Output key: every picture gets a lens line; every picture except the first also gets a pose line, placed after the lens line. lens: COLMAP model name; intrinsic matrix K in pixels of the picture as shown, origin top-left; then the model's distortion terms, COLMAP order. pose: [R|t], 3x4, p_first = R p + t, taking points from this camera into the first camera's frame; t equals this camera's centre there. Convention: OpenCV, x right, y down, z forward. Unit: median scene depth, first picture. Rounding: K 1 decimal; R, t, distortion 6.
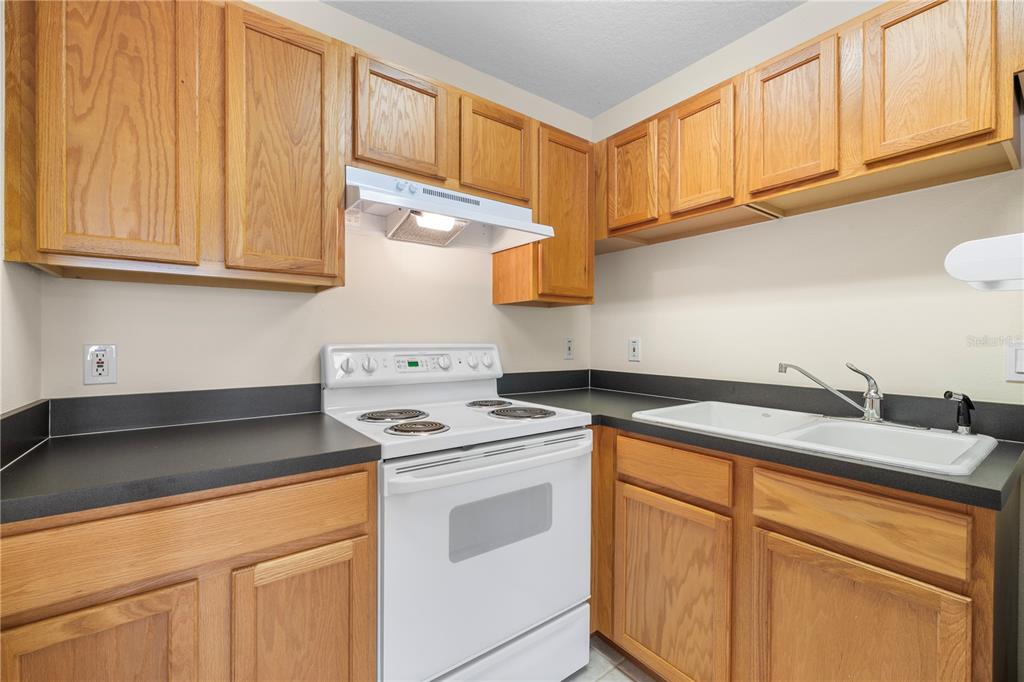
lens RADIAL K [[434.1, 0, 510.9], [0, 434.1, 339.8], [0, 0, 1]] dist [0.004600, -0.000247]
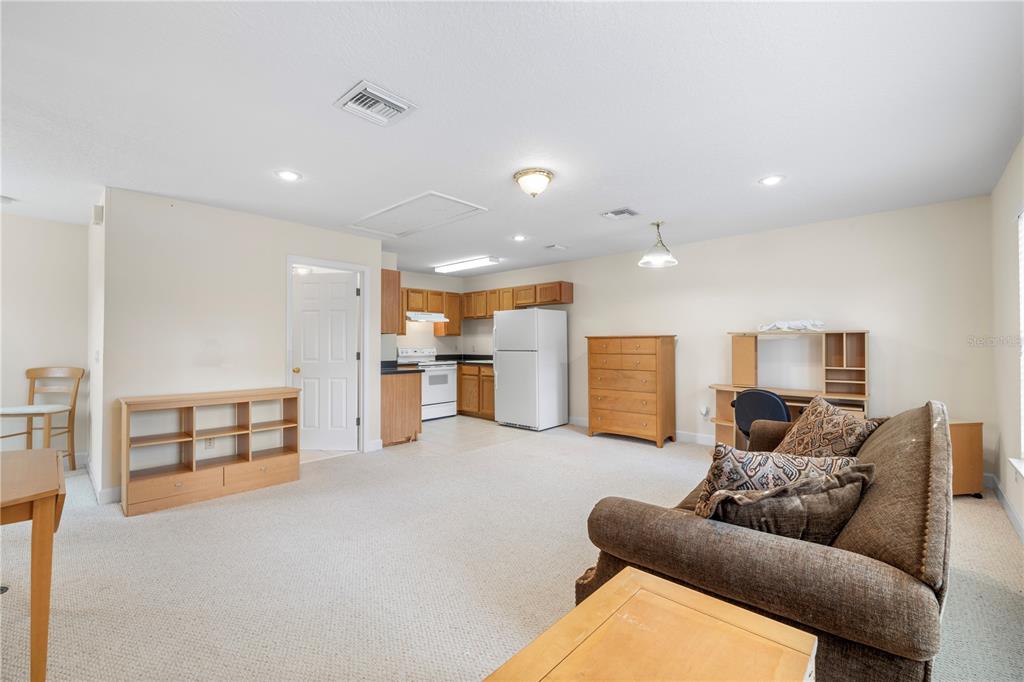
lens RADIAL K [[434.1, 0, 515.7], [0, 434.1, 342.8], [0, 0, 1]] dist [0.004600, -0.000247]
pose [[0.982336, -0.005635, 0.187040, -0.061338], [0.007081, 0.999950, -0.007064, 0.008498], [-0.186990, 0.008264, 0.982327, -3.451463]]
